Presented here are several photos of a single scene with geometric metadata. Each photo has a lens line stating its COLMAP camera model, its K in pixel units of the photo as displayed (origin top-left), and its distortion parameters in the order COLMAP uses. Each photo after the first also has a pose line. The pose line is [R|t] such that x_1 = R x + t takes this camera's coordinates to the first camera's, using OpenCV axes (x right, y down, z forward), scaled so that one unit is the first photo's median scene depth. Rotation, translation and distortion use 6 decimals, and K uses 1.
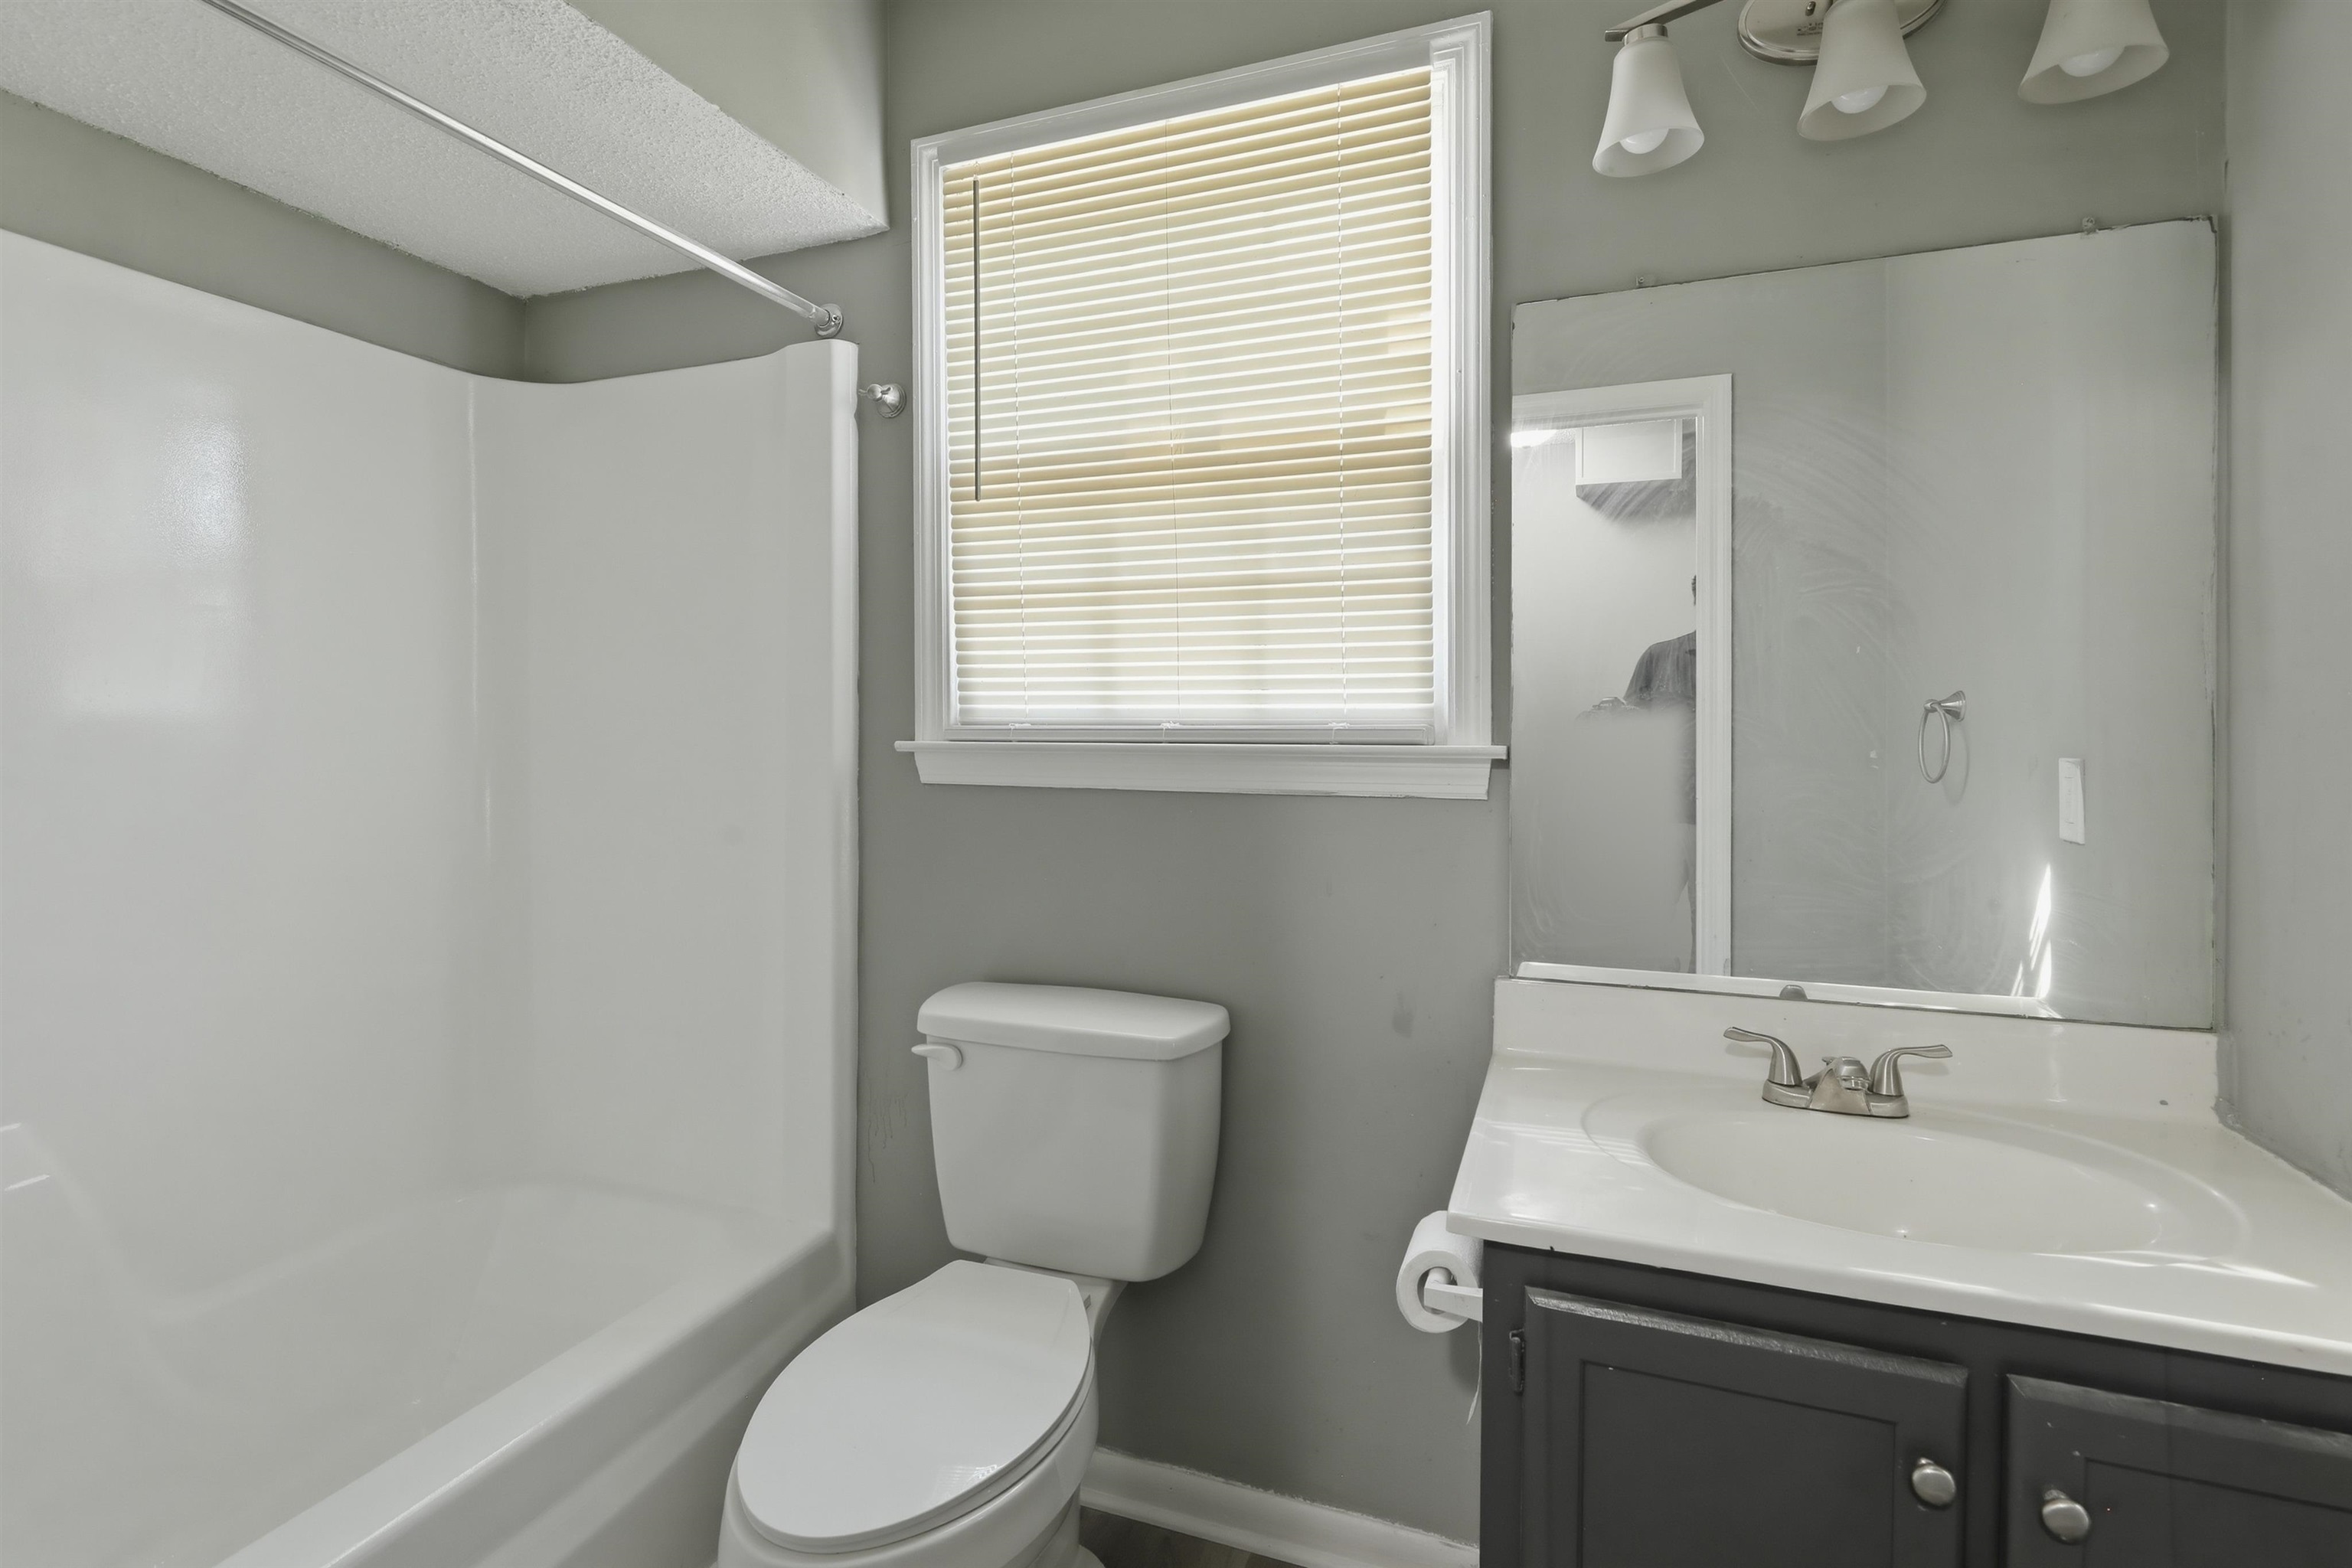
lens RADIAL K [[1080.7, 0, 1192.5], [0, 1080.7, 733.7], [0, 0, 1]] dist [-0.001455, -0.000417]
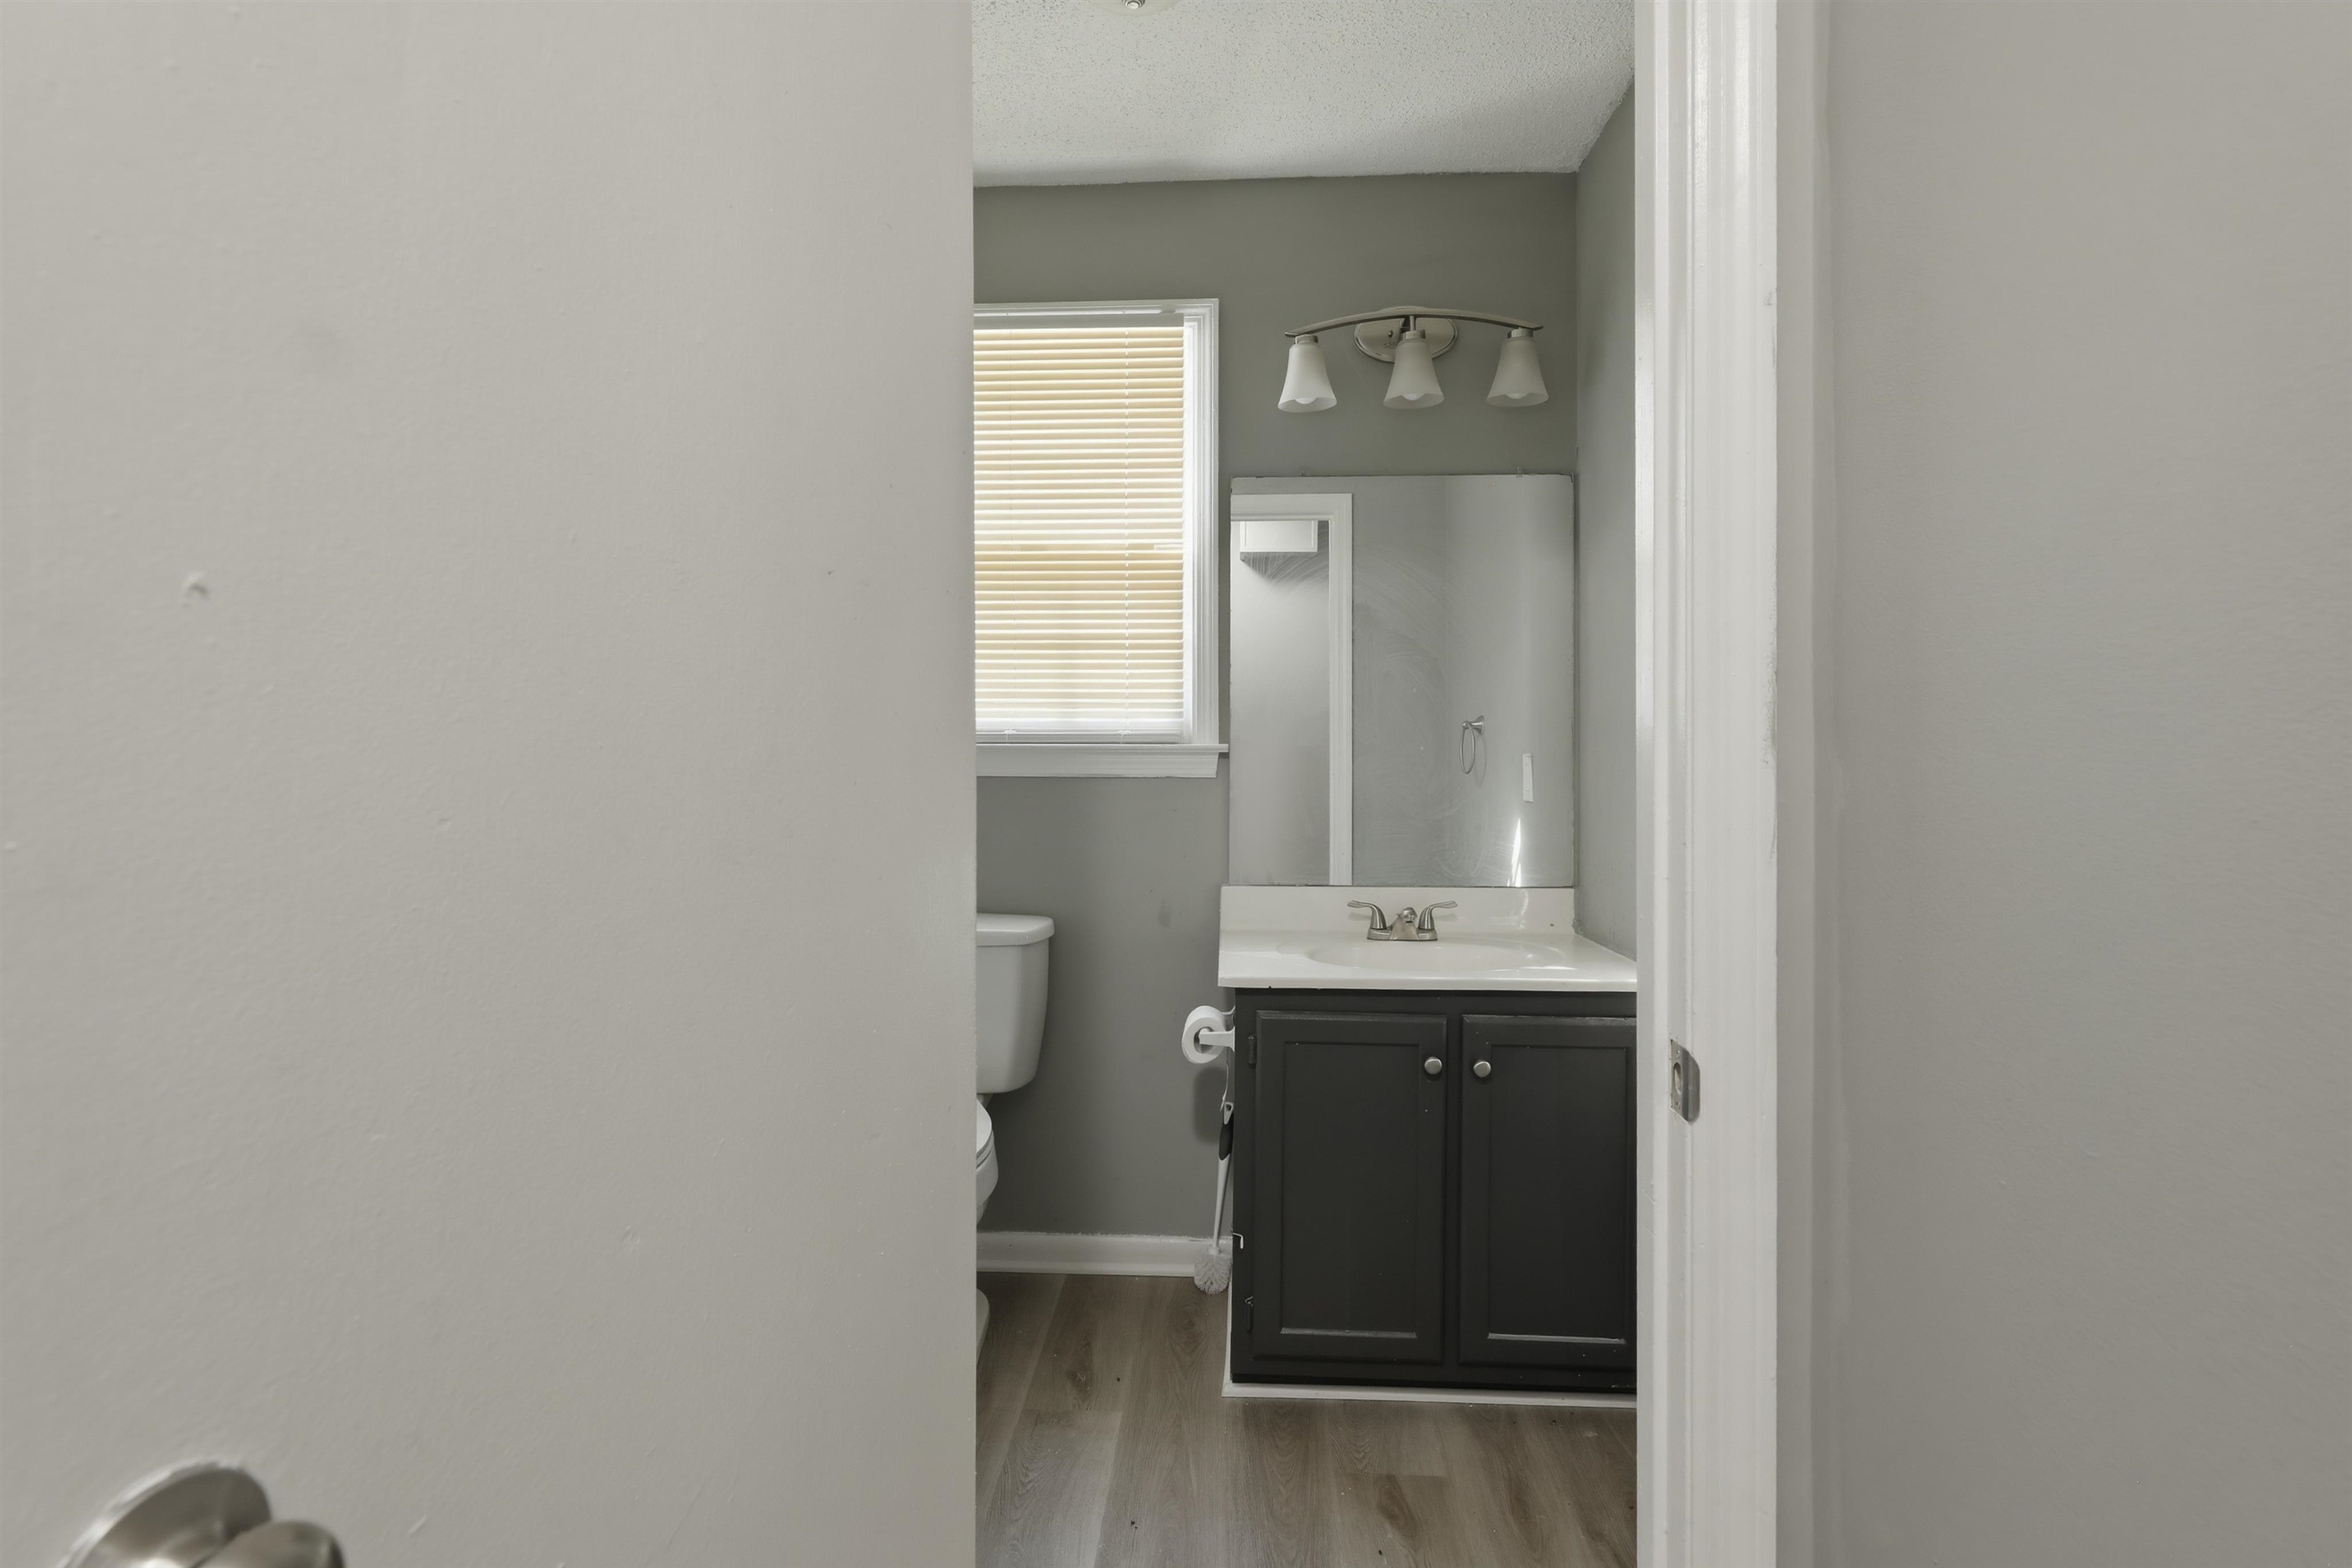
lens RADIAL K [[1080.7, 0, 1174.5], [0, 1080.7, 776.5], [0, 0, 1]] dist [-0.001455, -0.000417]
pose [[0.955613, -0.007618, 0.294528, -0.276900], [0.003360, 0.999882, 0.014958, 0.035823], [-0.294607, -0.013304, 0.955526, -0.561938]]
